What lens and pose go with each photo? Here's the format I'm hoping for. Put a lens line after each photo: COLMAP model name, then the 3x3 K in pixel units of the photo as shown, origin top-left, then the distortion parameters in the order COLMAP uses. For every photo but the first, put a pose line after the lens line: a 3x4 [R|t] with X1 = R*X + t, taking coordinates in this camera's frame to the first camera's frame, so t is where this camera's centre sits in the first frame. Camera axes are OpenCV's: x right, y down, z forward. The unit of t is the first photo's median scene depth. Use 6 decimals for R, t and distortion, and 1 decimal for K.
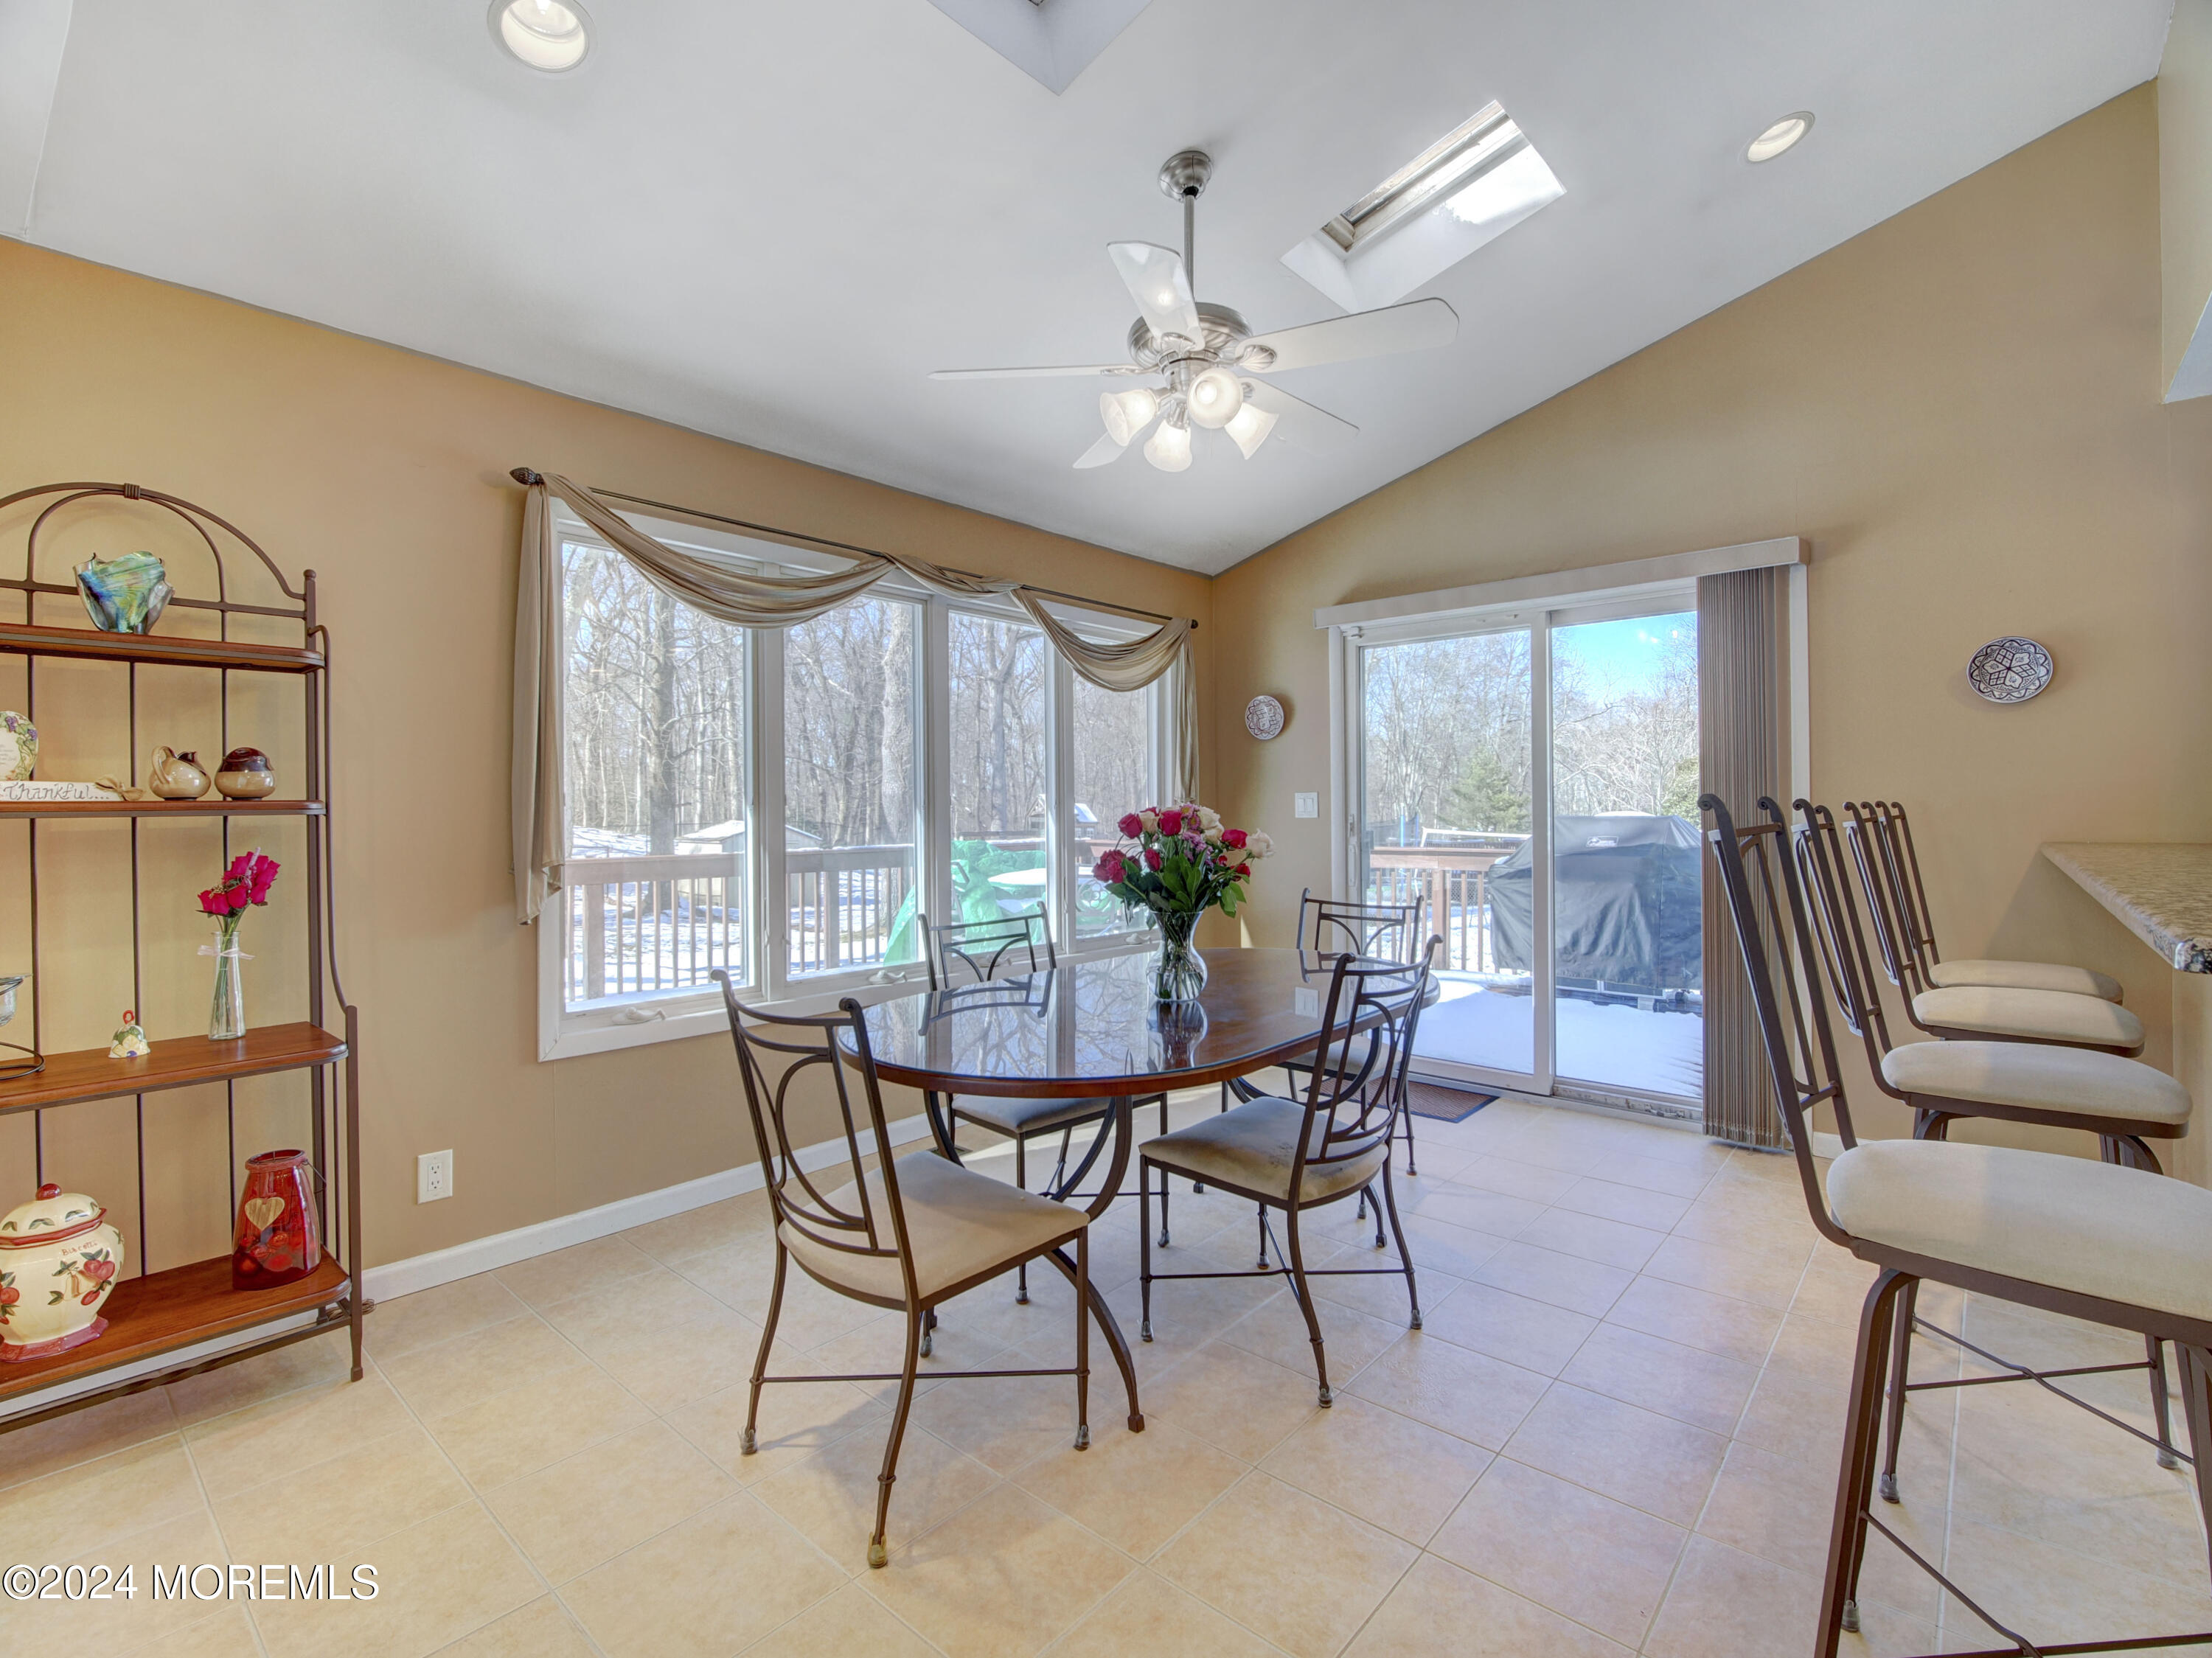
lens RADIAL K [[1037.6, 0, 1102.7], [0, 1037.6, 820.3], [0, 0, 1]] dist [-0.001632, -0.000392]
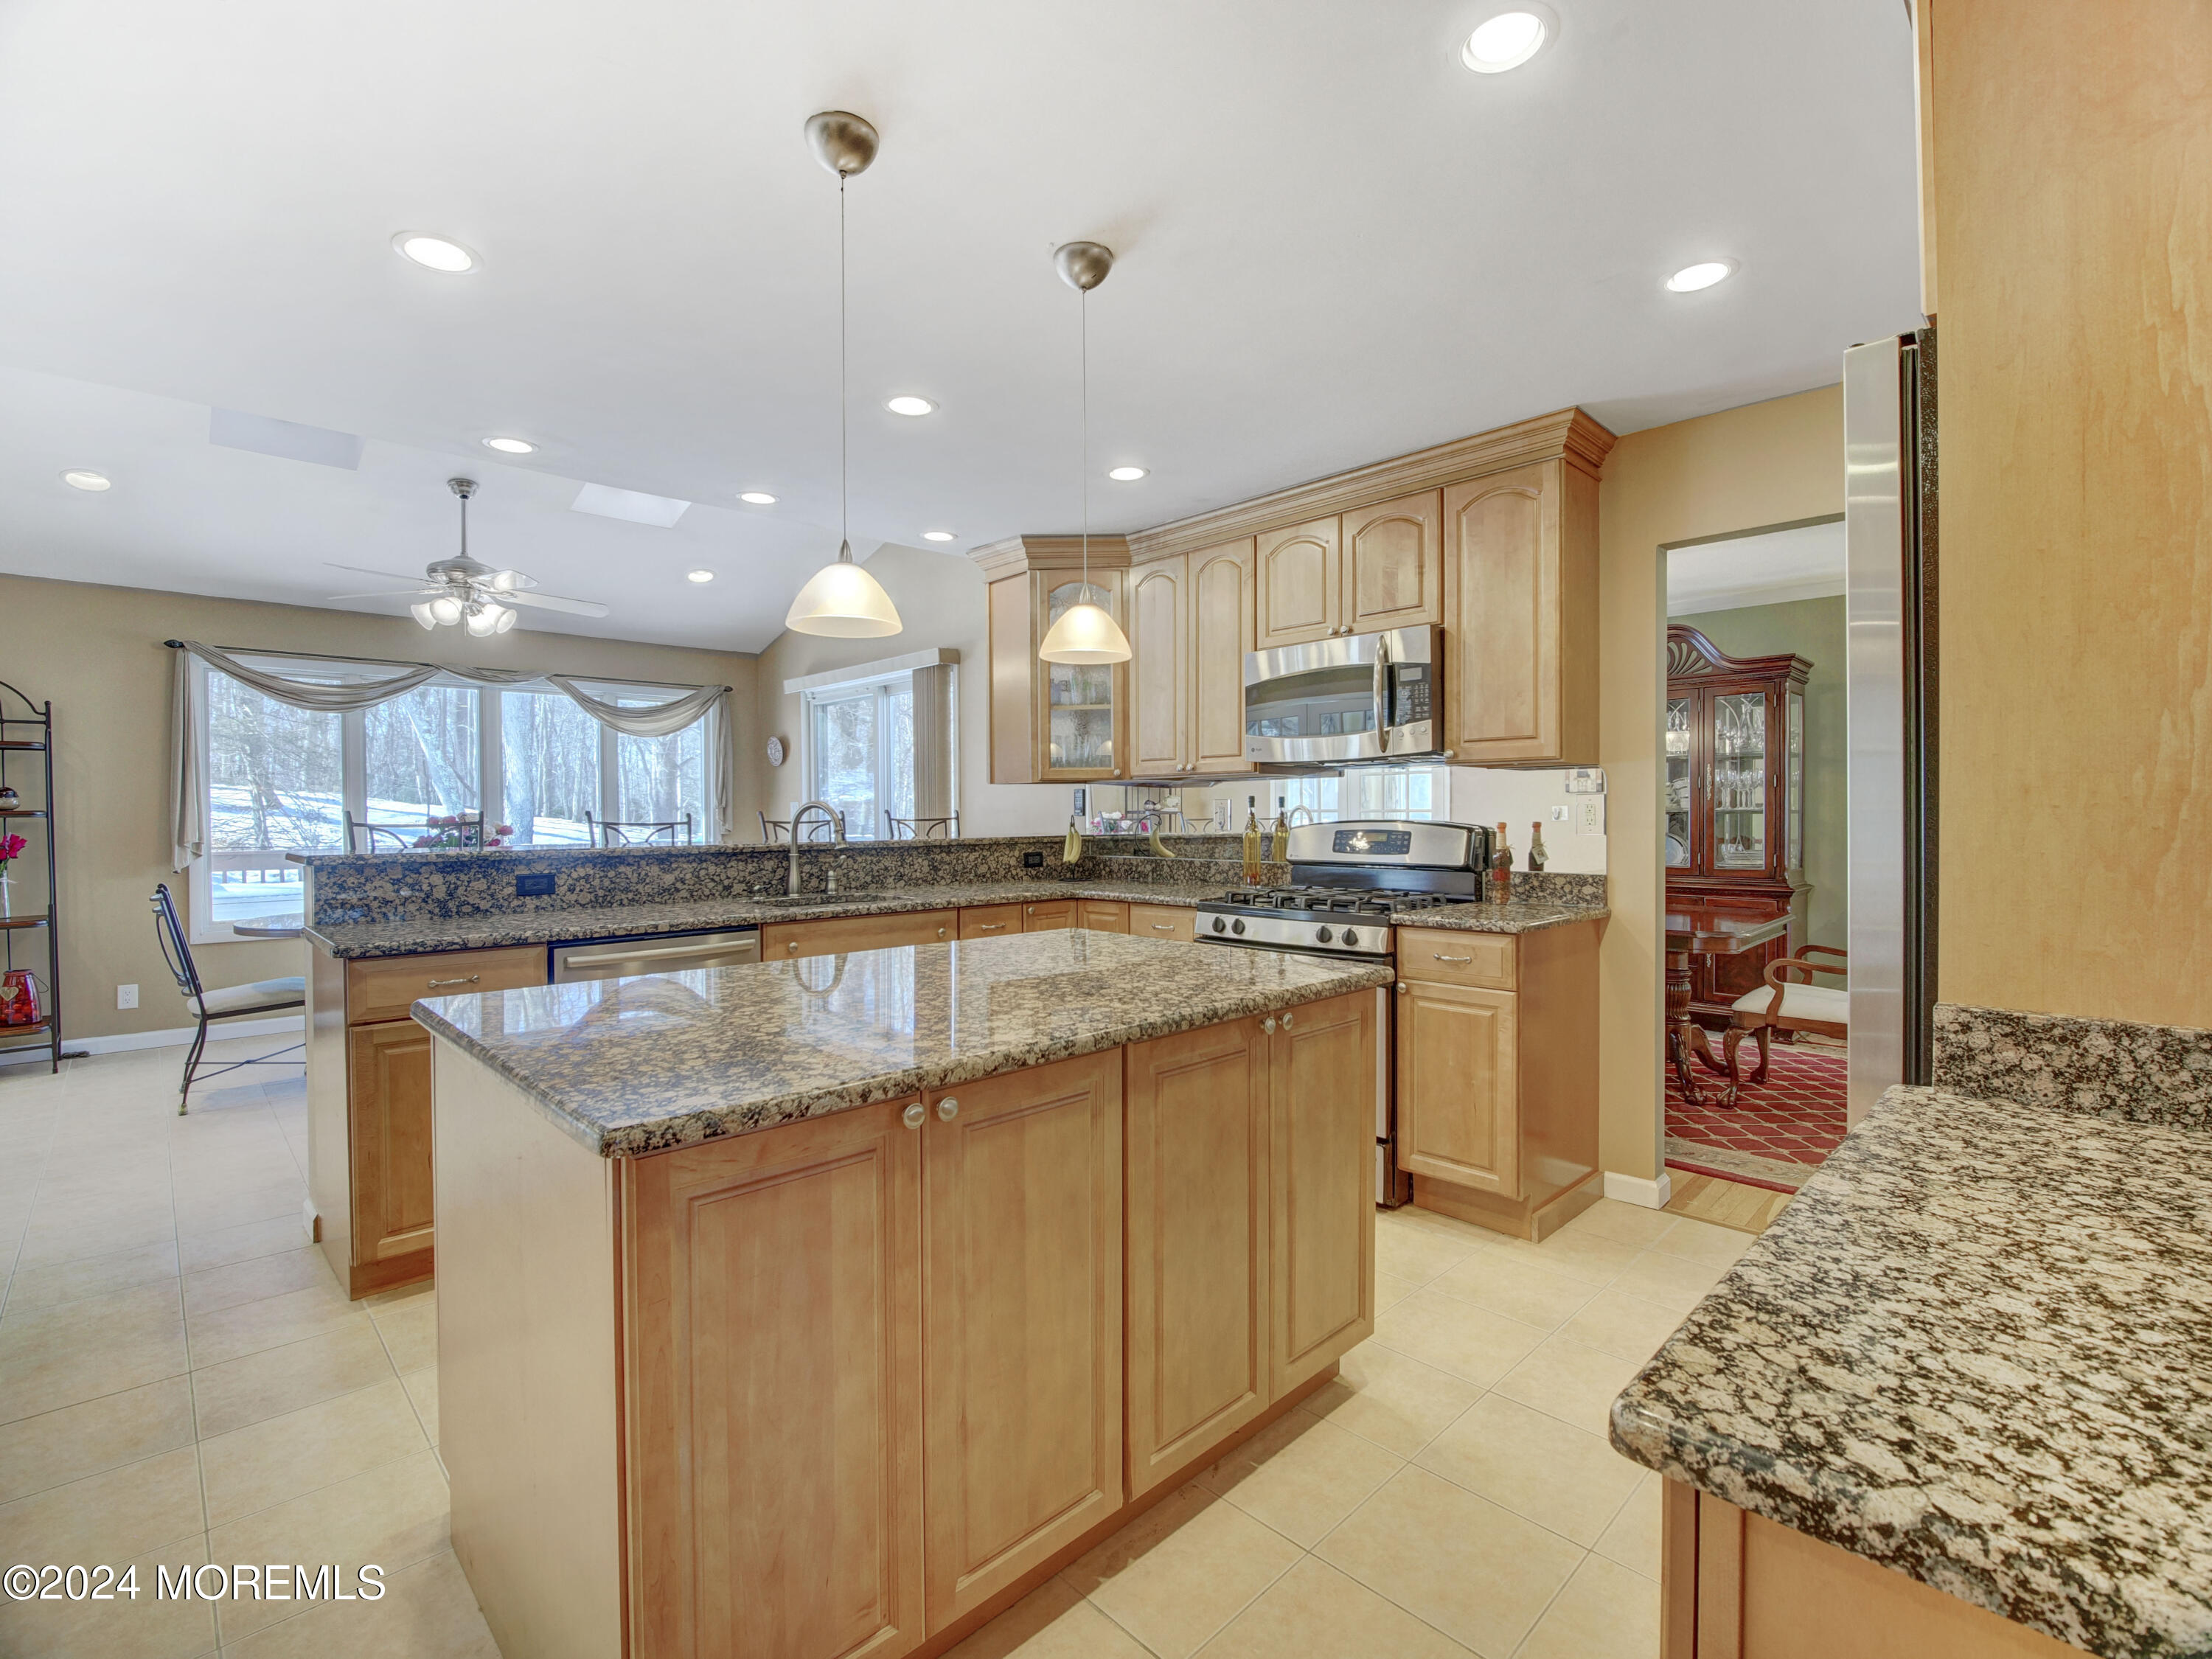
lens RADIAL K [[1022.9, 0, 1109.2], [0, 1022.9, 837.9], [0, 0, 1]] dist [-0.013299, 0.000023]
pose [[0.997089, -0.001441, -0.076228, 1.088639], [0.002590, 0.999885, 0.014975, 0.007930], [0.076197, -0.015128, 0.996978, -0.622291]]
